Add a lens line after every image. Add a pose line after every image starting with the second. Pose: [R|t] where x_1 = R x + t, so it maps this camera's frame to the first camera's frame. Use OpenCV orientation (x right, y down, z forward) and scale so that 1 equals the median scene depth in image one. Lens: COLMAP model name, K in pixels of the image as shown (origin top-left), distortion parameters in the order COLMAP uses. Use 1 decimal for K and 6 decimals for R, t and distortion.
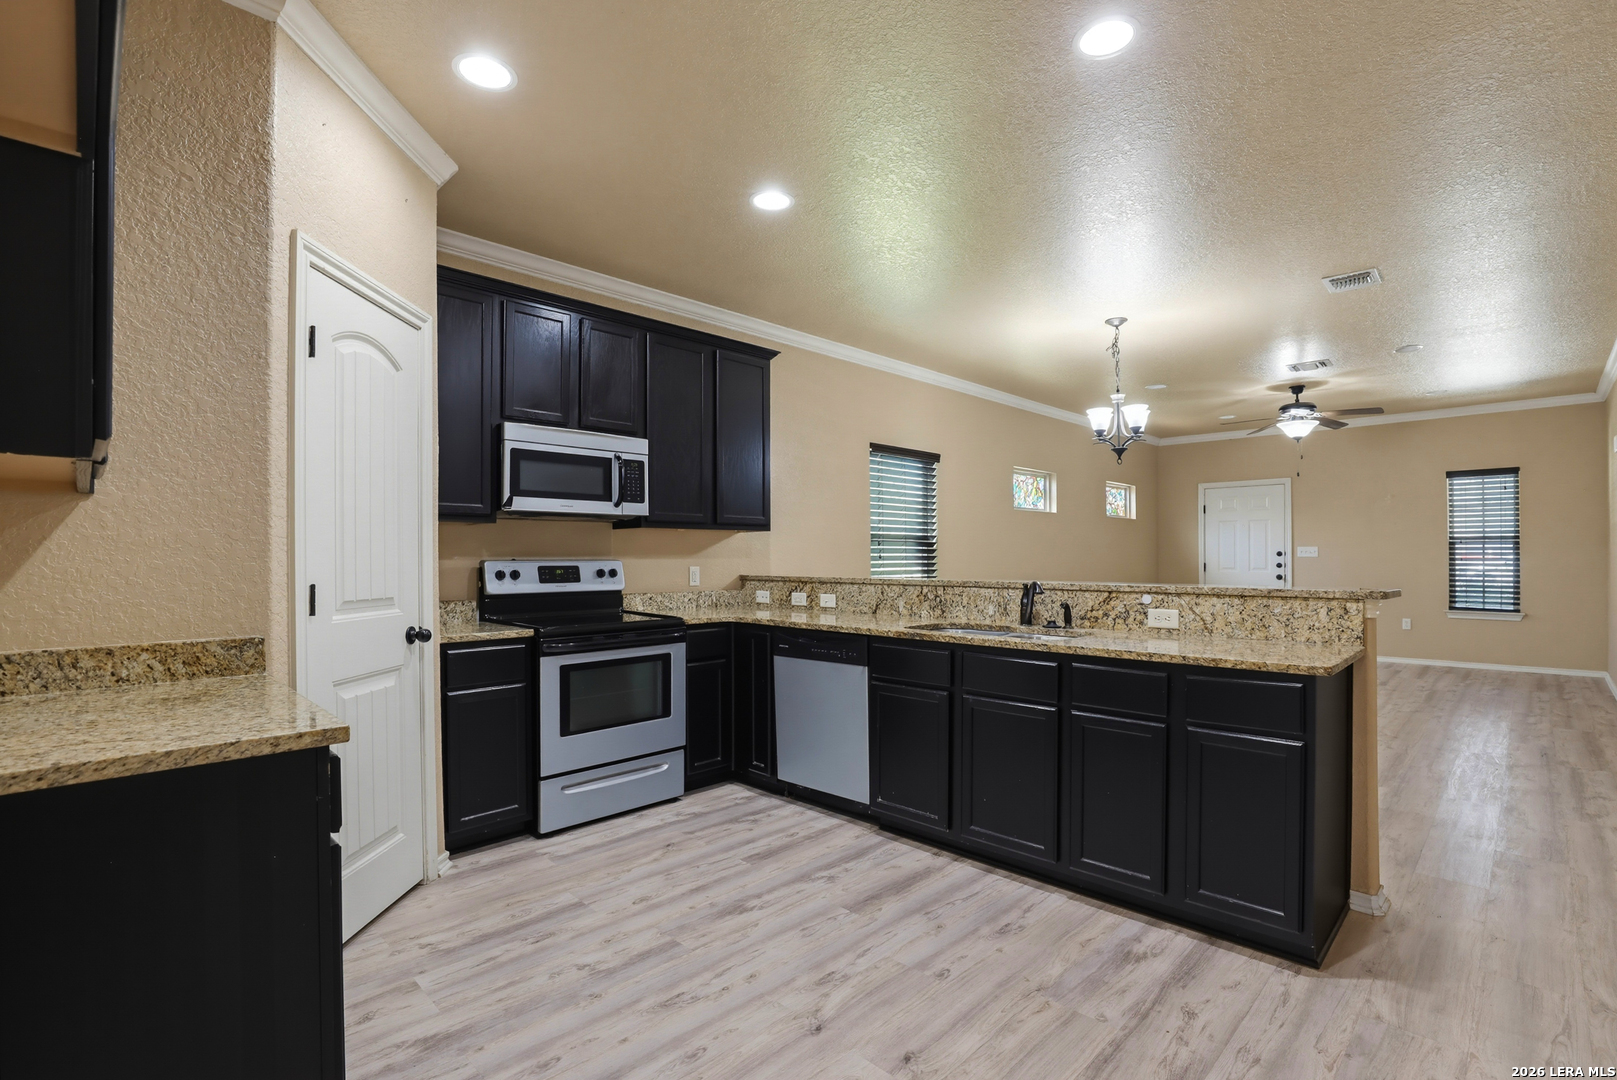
lens RADIAL K [[754.1, 0, 815.1], [0, 754.1, 554.6], [0, 0, 1]] dist [-0.038074, 0.009436]
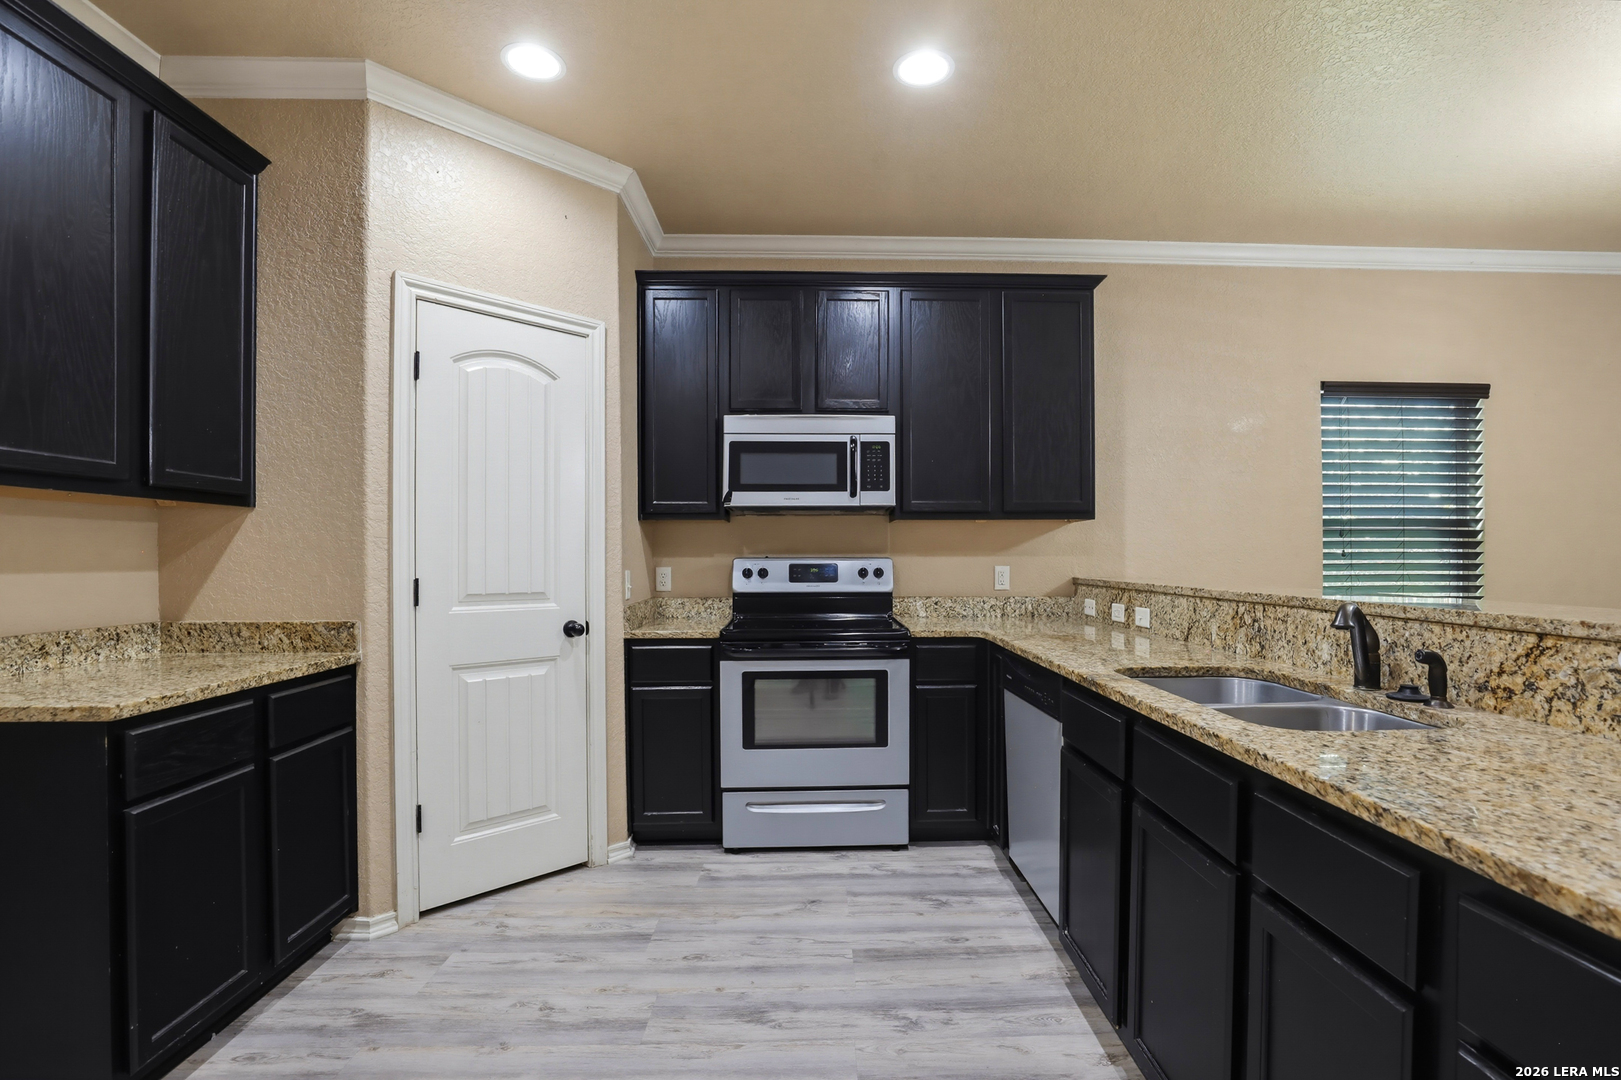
lens RADIAL K [[755.9, 0, 829.7], [0, 755.9, 559.4], [0, 0, 1]] dist [-0.038074, 0.009436]
pose [[0.721038, 0.003744, -0.692886, 0.384710], [0.002566, 0.999964, 0.008074, 0.002089], [0.692891, -0.007600, 0.721002, 0.407471]]
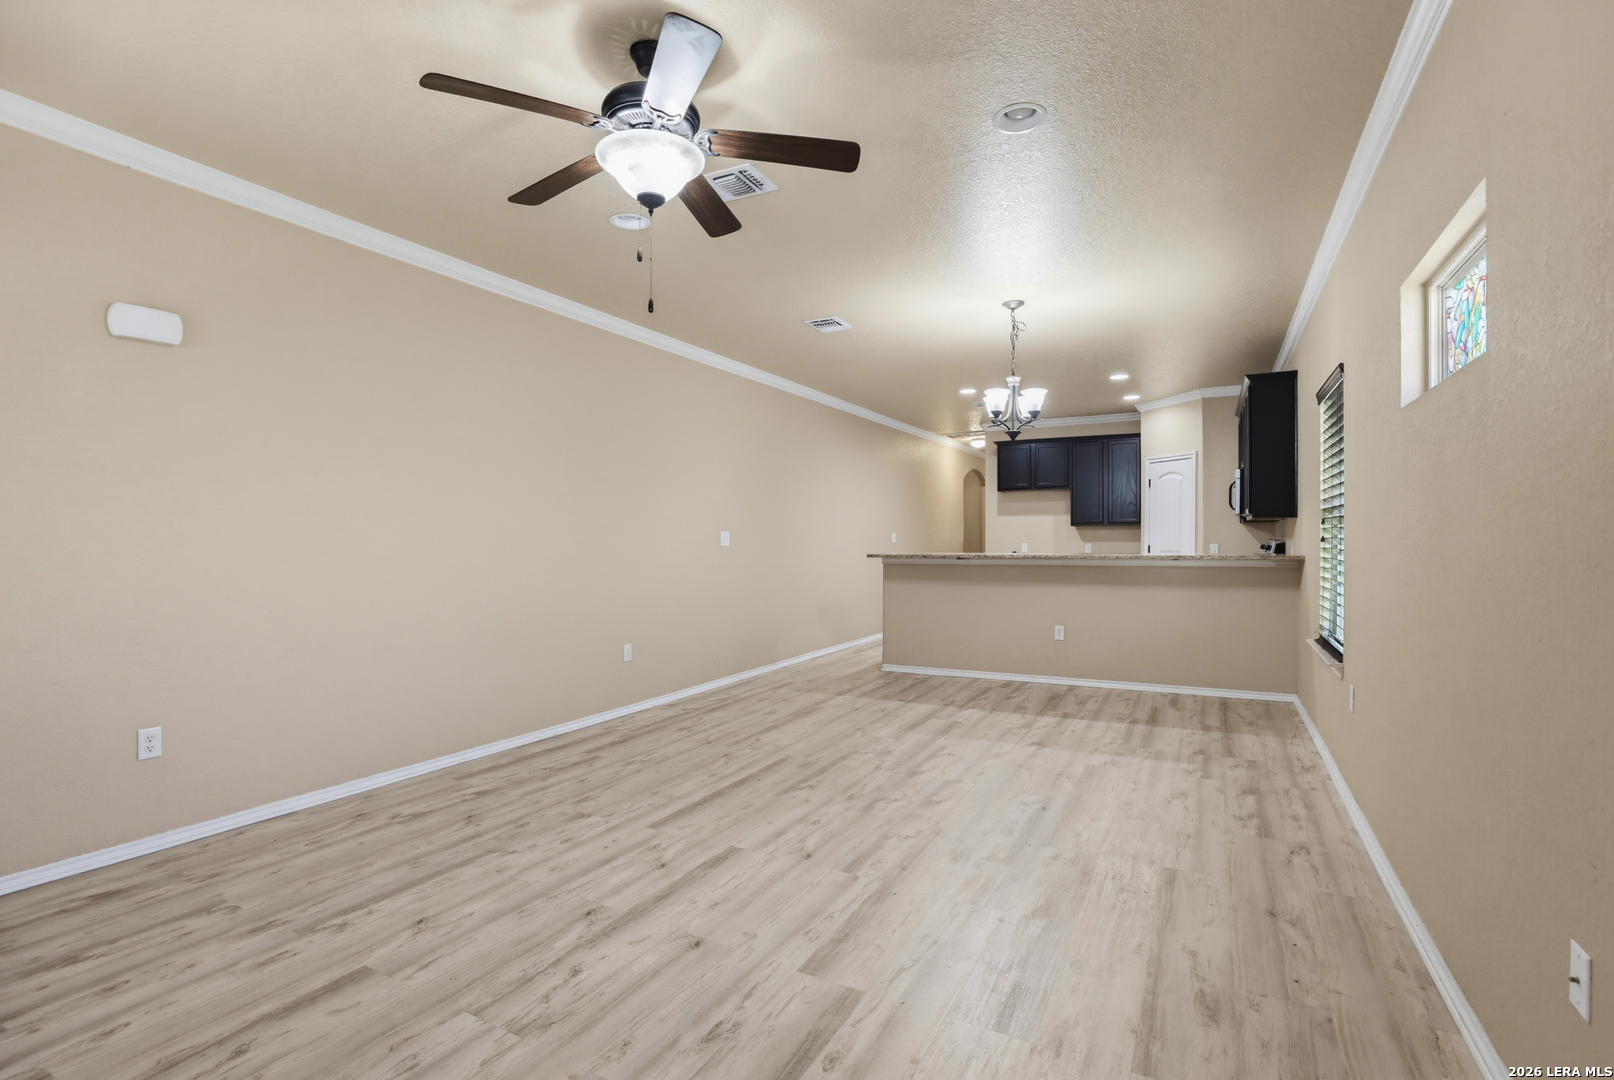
lens RADIAL K [[741.5, 0, 817.9], [0, 741.5, 540.7], [0, 0, 1]] dist [-0.039031, 0.010653]
pose [[-0.956862, 0.012891, -0.290257, 1.431318], [0.013074, 0.999914, 0.001310, -0.006069], [0.290248, -0.002541, -0.956948, 2.823195]]
